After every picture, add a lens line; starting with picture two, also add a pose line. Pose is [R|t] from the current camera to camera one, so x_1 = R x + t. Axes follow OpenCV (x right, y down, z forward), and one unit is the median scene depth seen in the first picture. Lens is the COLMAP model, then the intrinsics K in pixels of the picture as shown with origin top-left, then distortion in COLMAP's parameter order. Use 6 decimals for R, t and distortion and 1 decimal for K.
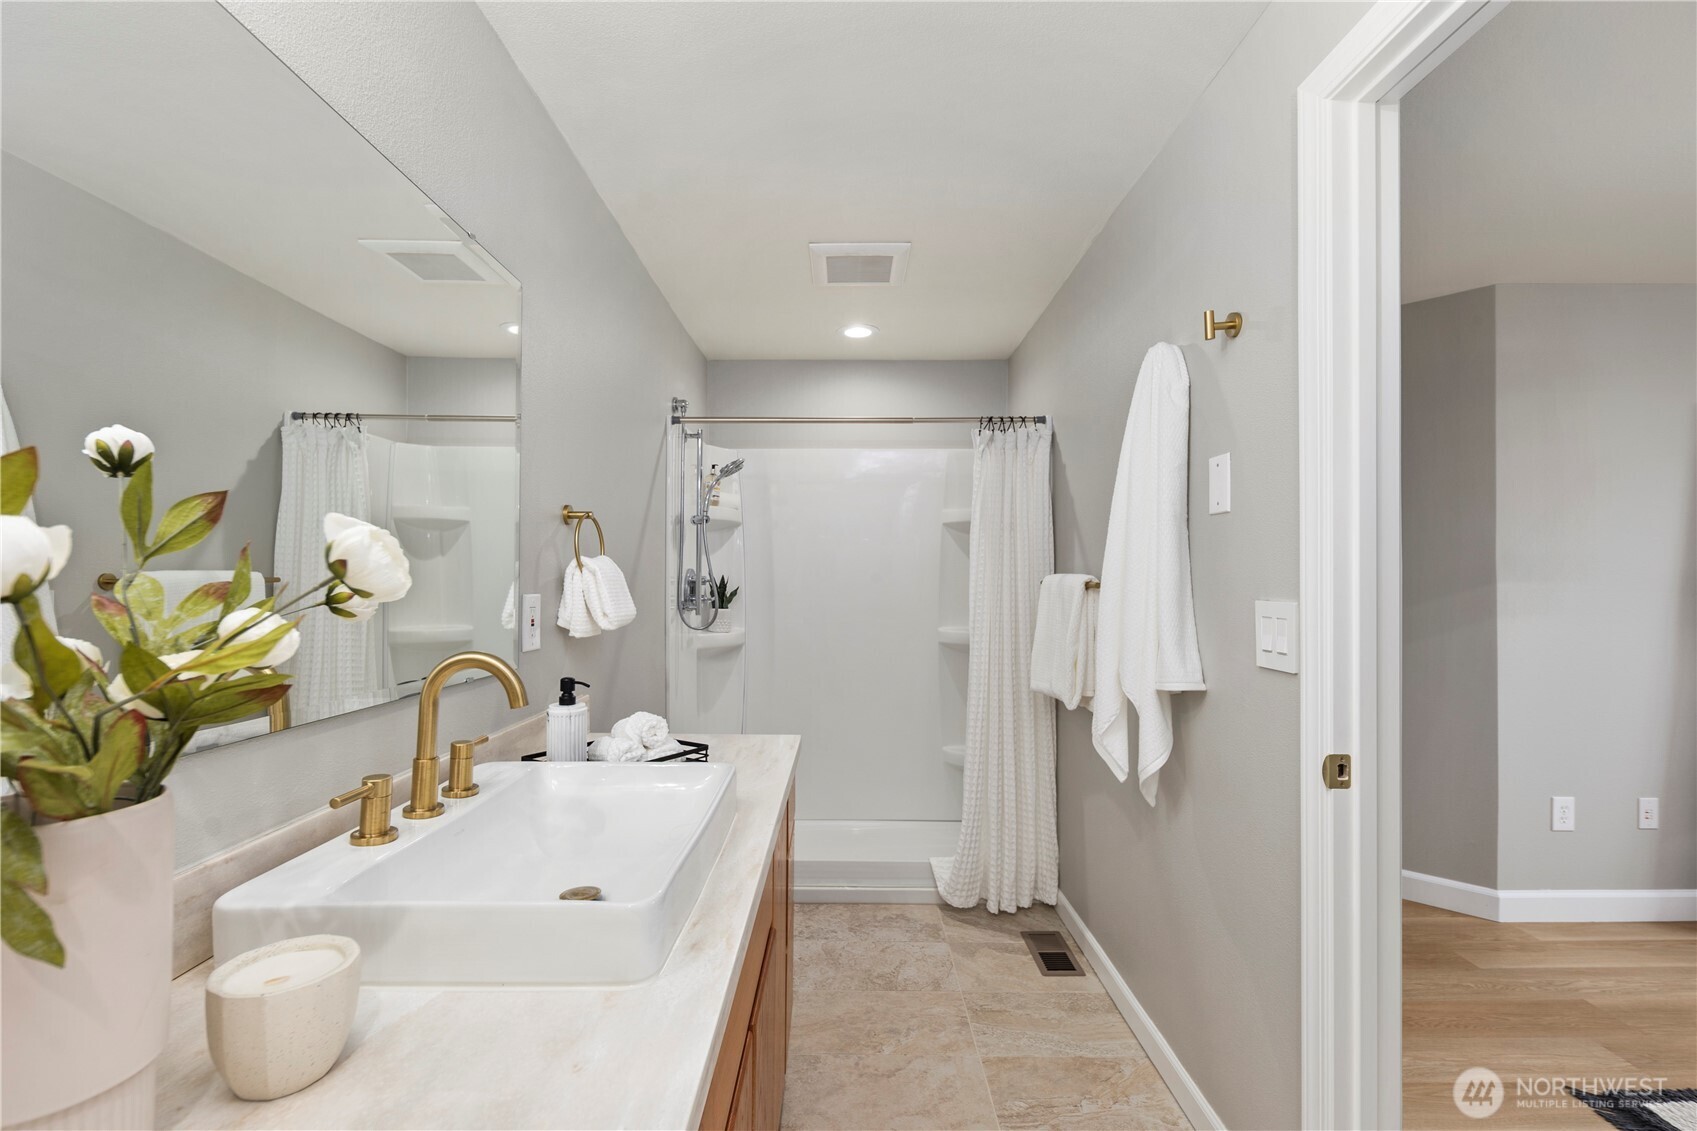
lens RADIAL K [[738.6, 0, 846.6], [0, 738.6, 576.3], [0, 0, 1]] dist [0.000074, -0.000139]
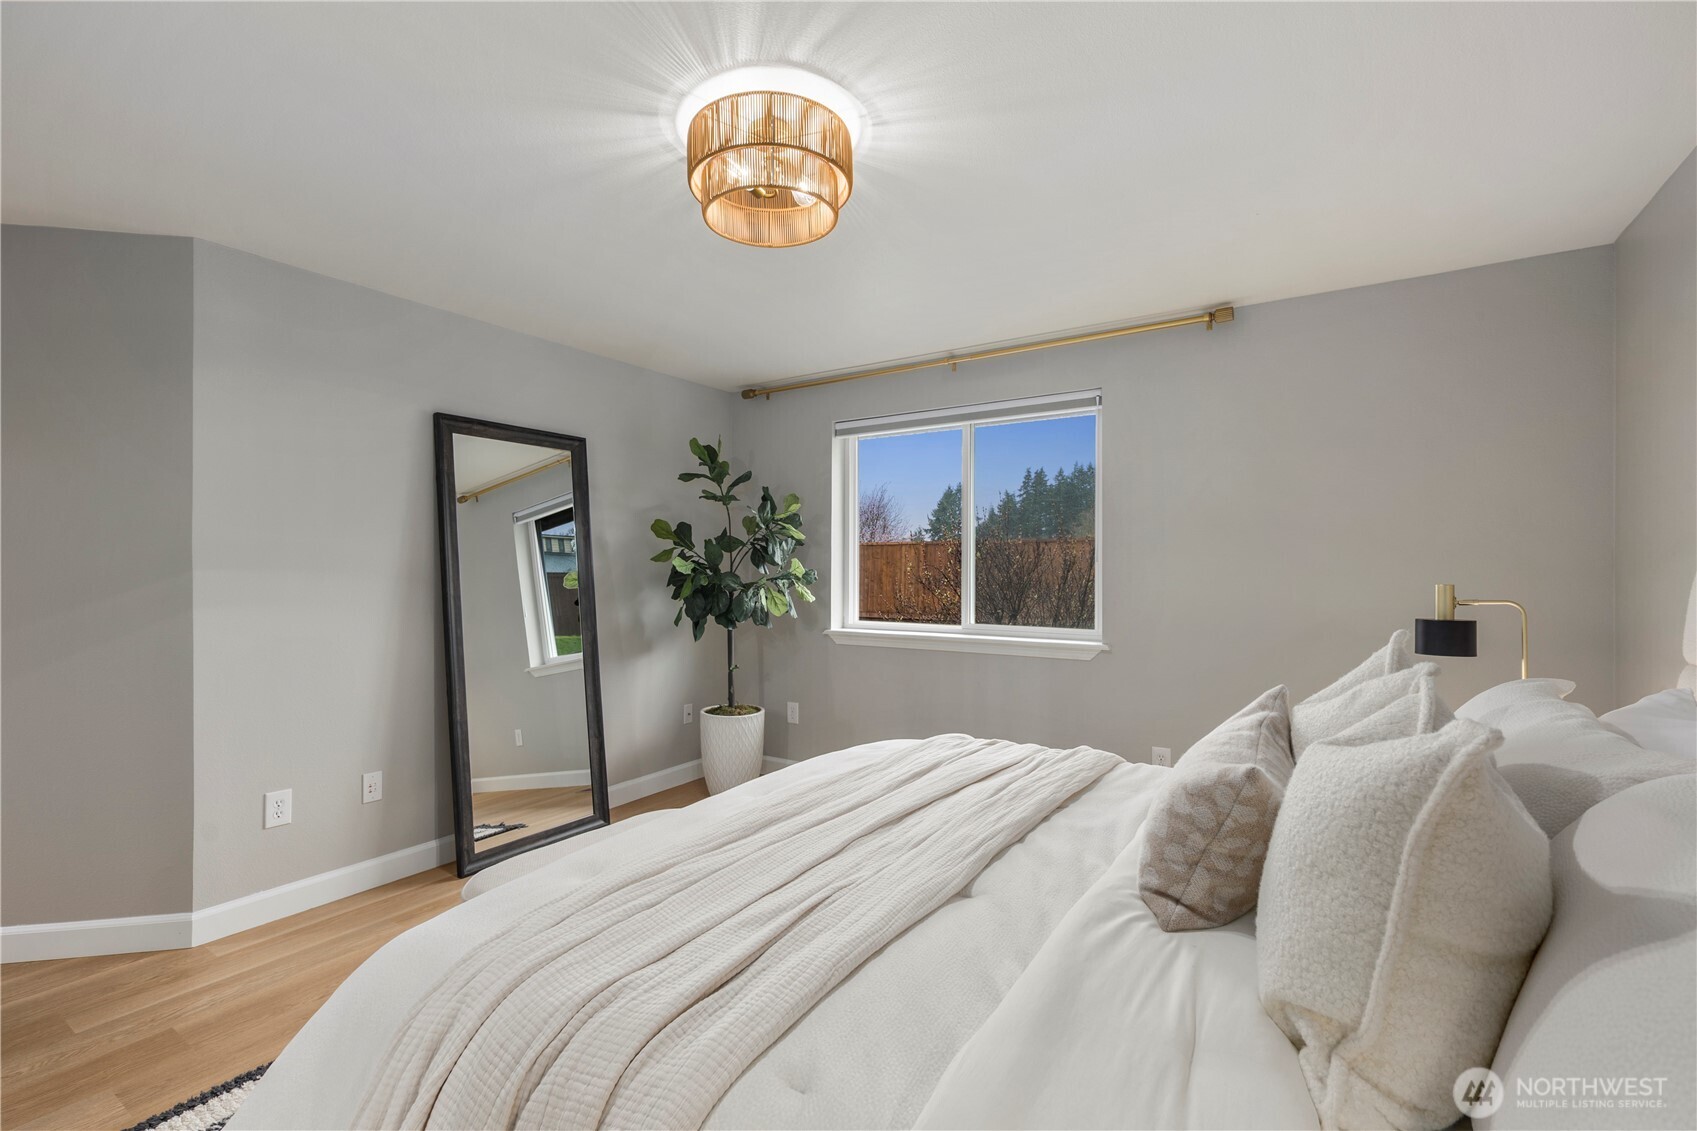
lens RADIAL K [[738.6, 0, 846.6], [0, 738.6, 576.3], [0, 0, 1]] dist [0.000074, -0.000139]
pose [[0.563590, -0.007741, 0.826019, 0.596207], [-0.004932, 0.999907, 0.012736, 0.000774], [-0.826040, -0.011252, 0.563499, -0.159782]]
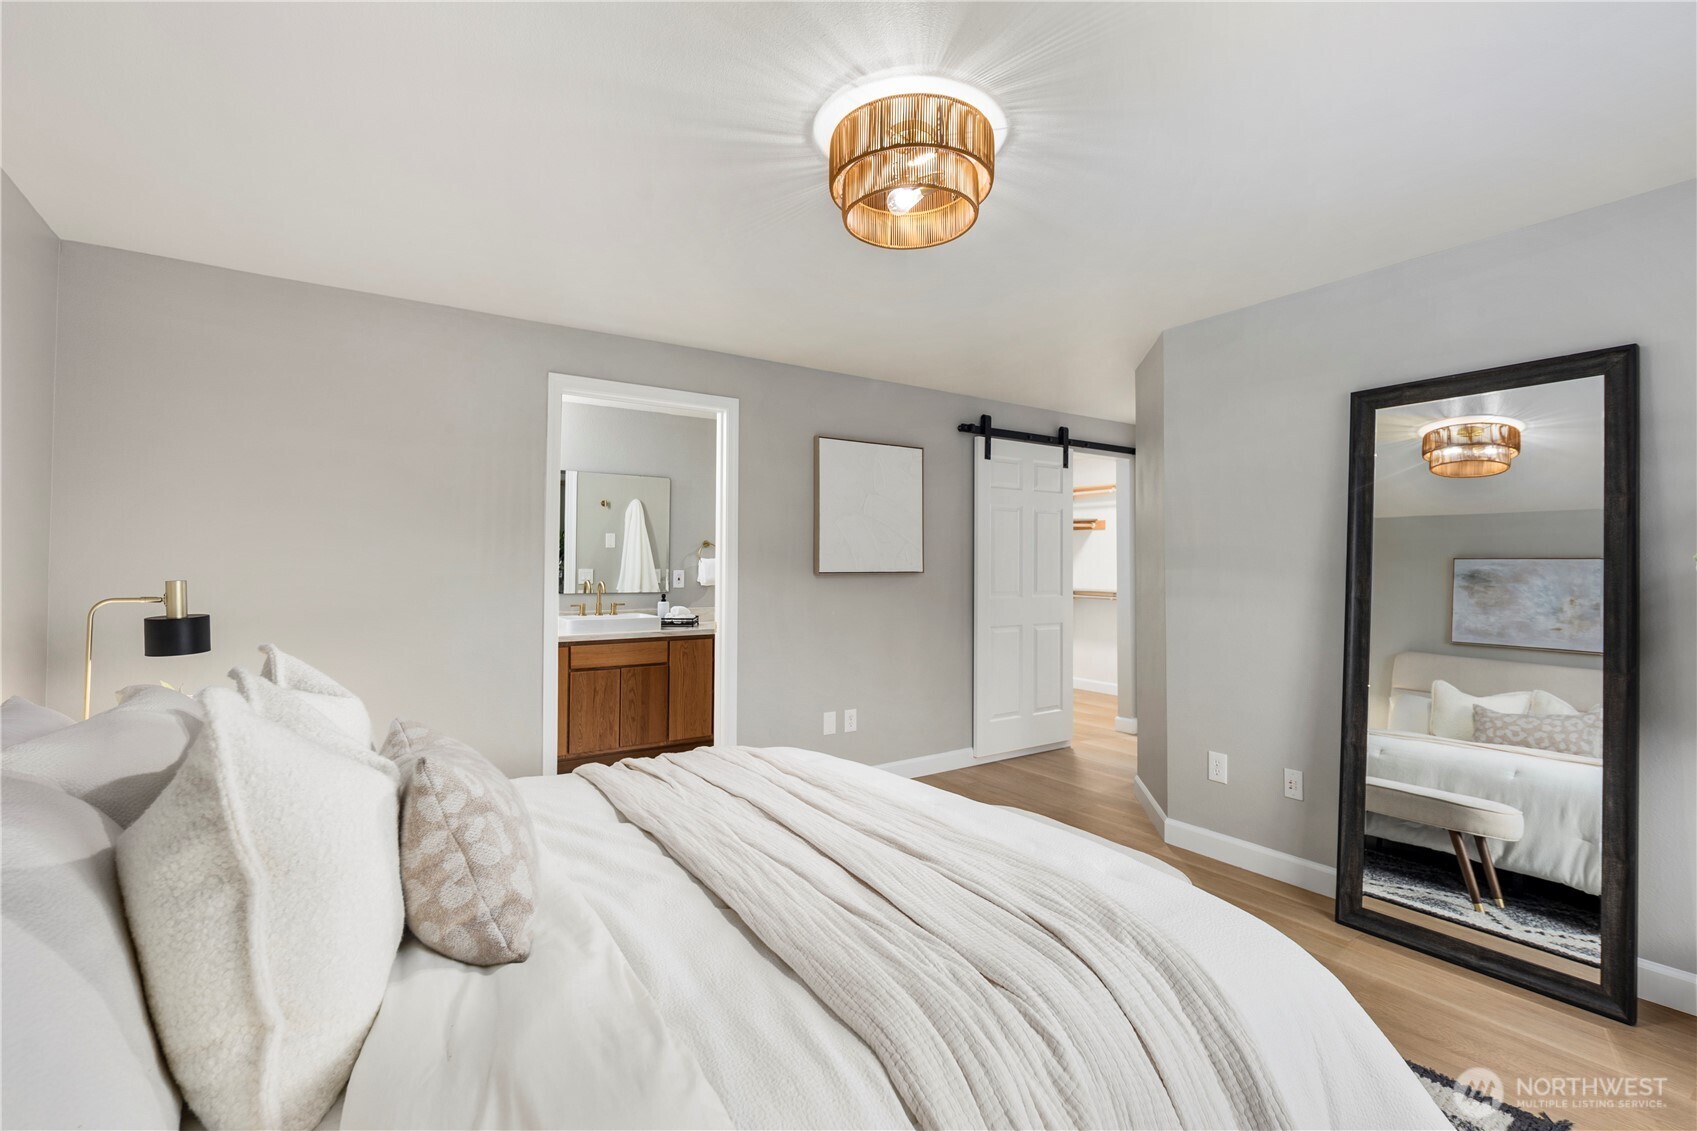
lens RADIAL K [[721.4, 0, 823.2], [0, 721.4, 561.6], [0, 0, 1]] dist [0.001344, 0.000235]
pose [[0.550043, -0.005443, -0.835119, 1.591563], [0.003205, 0.999985, -0.004407, 0.000201], [0.835130, -0.000253, 0.550052, -0.146745]]
